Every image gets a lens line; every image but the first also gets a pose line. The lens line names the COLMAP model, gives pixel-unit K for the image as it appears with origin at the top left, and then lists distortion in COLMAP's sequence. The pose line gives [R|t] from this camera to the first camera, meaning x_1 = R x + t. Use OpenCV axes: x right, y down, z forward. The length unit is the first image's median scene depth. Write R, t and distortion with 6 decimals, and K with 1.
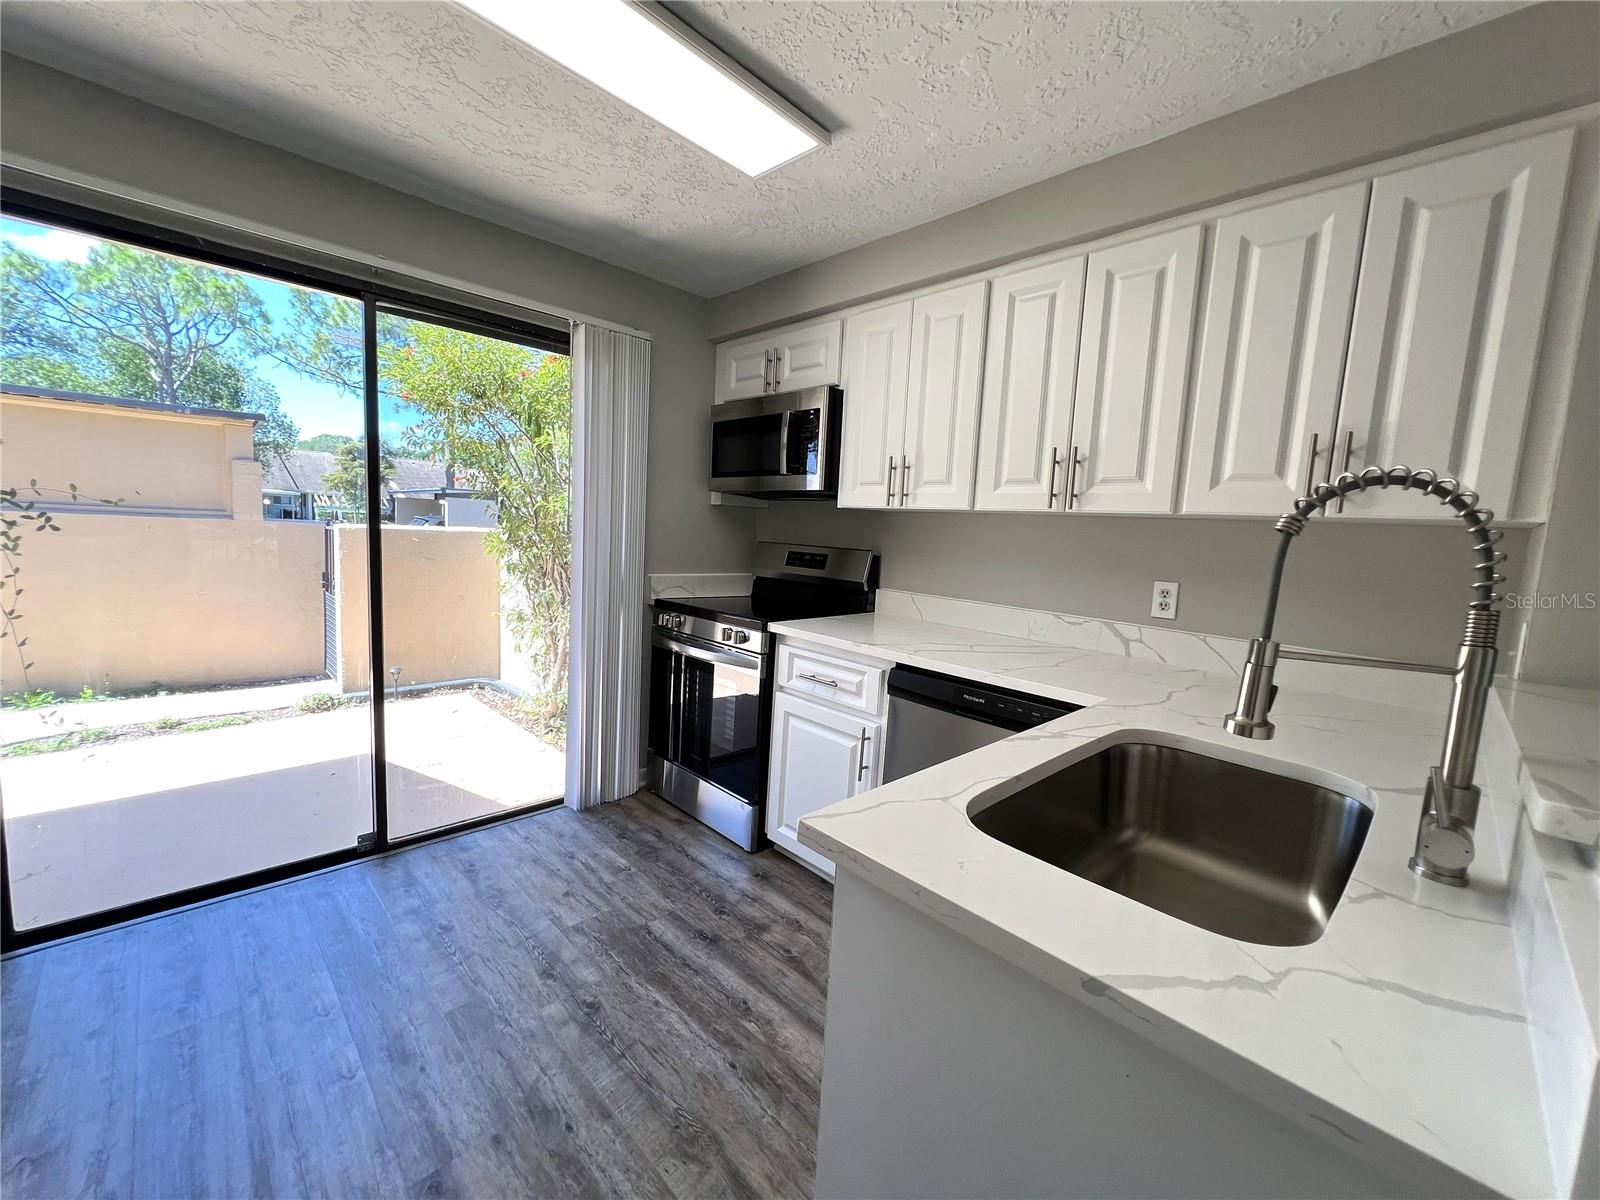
lens RADIAL K [[642.7, 0, 797.4], [0, 642.7, 600.2], [0, 0, 1]] dist [0.001904, 0.000174]
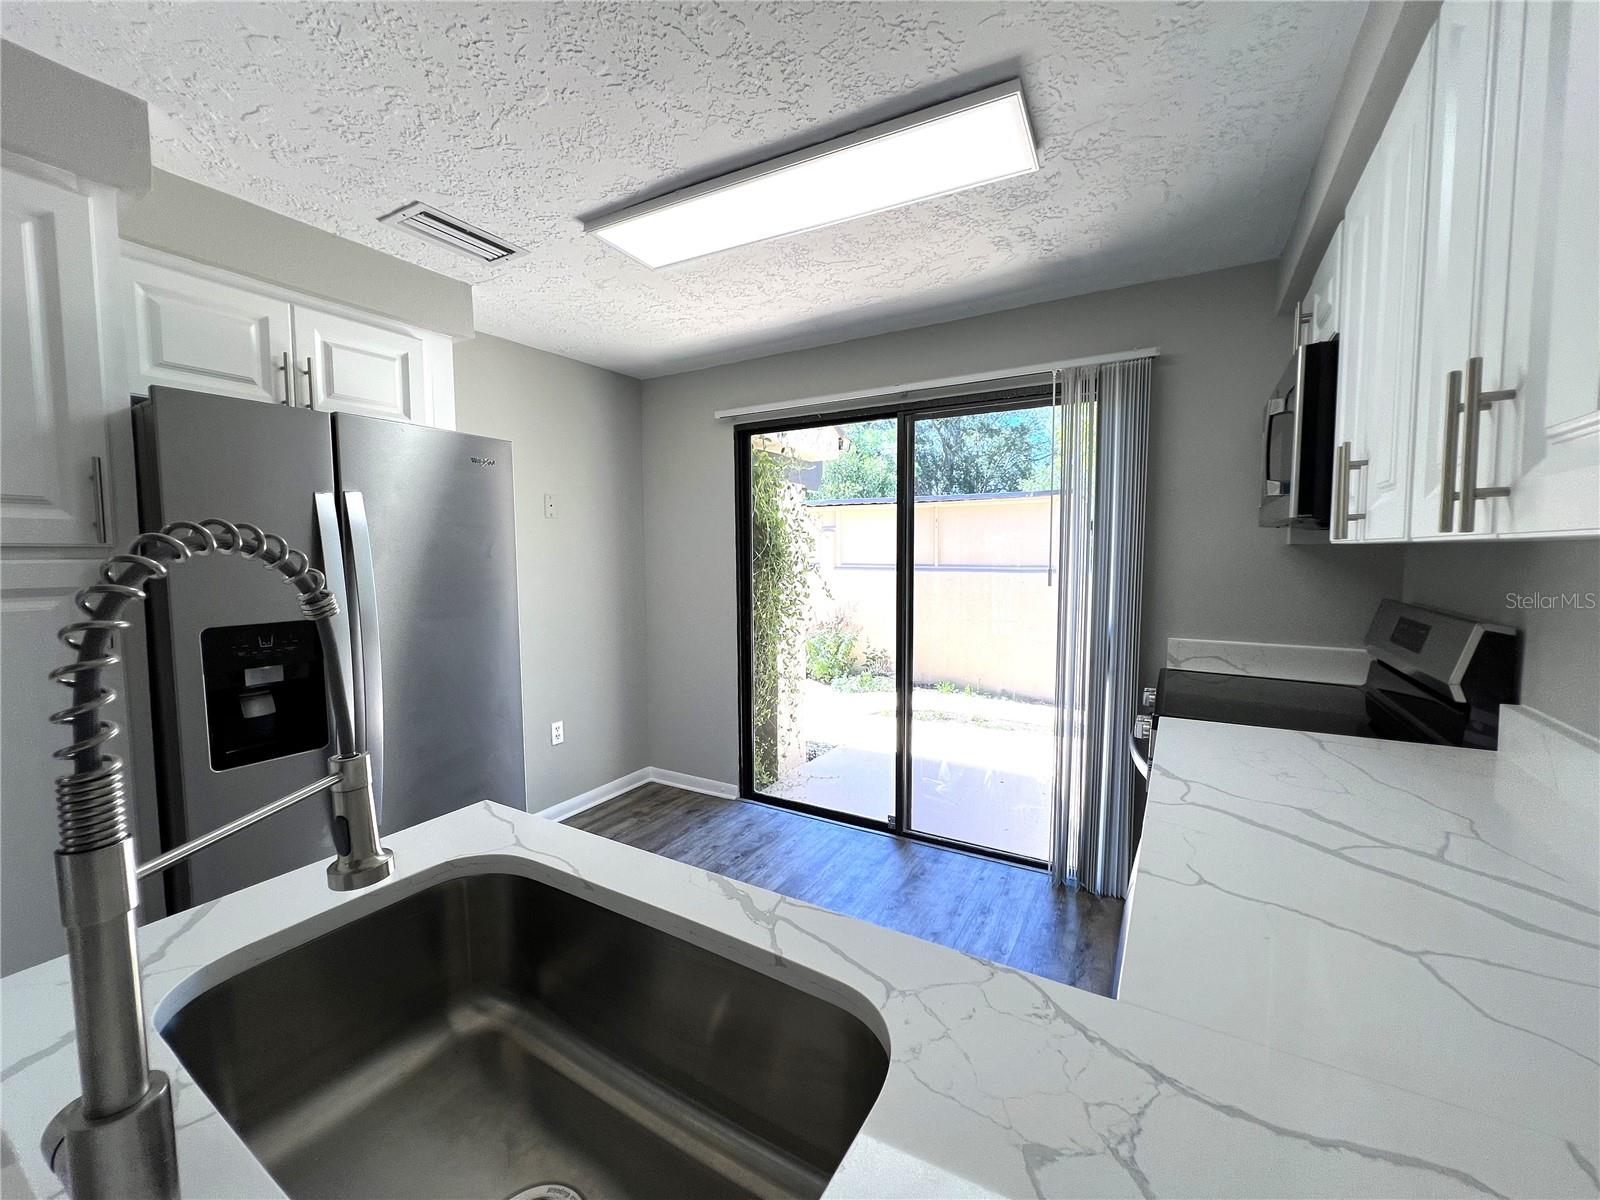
lens RADIAL K [[638.3, 0, 801.5], [0, 638.3, 593.8], [0, 0, 1]] dist [-0.002574, -0.000122]
pose [[0.262927, 0.011357, -0.964749, 0.513292], [-0.092698, 0.995602, -0.013543, -0.050422], [0.960352, 0.092991, 0.262824, 0.425393]]
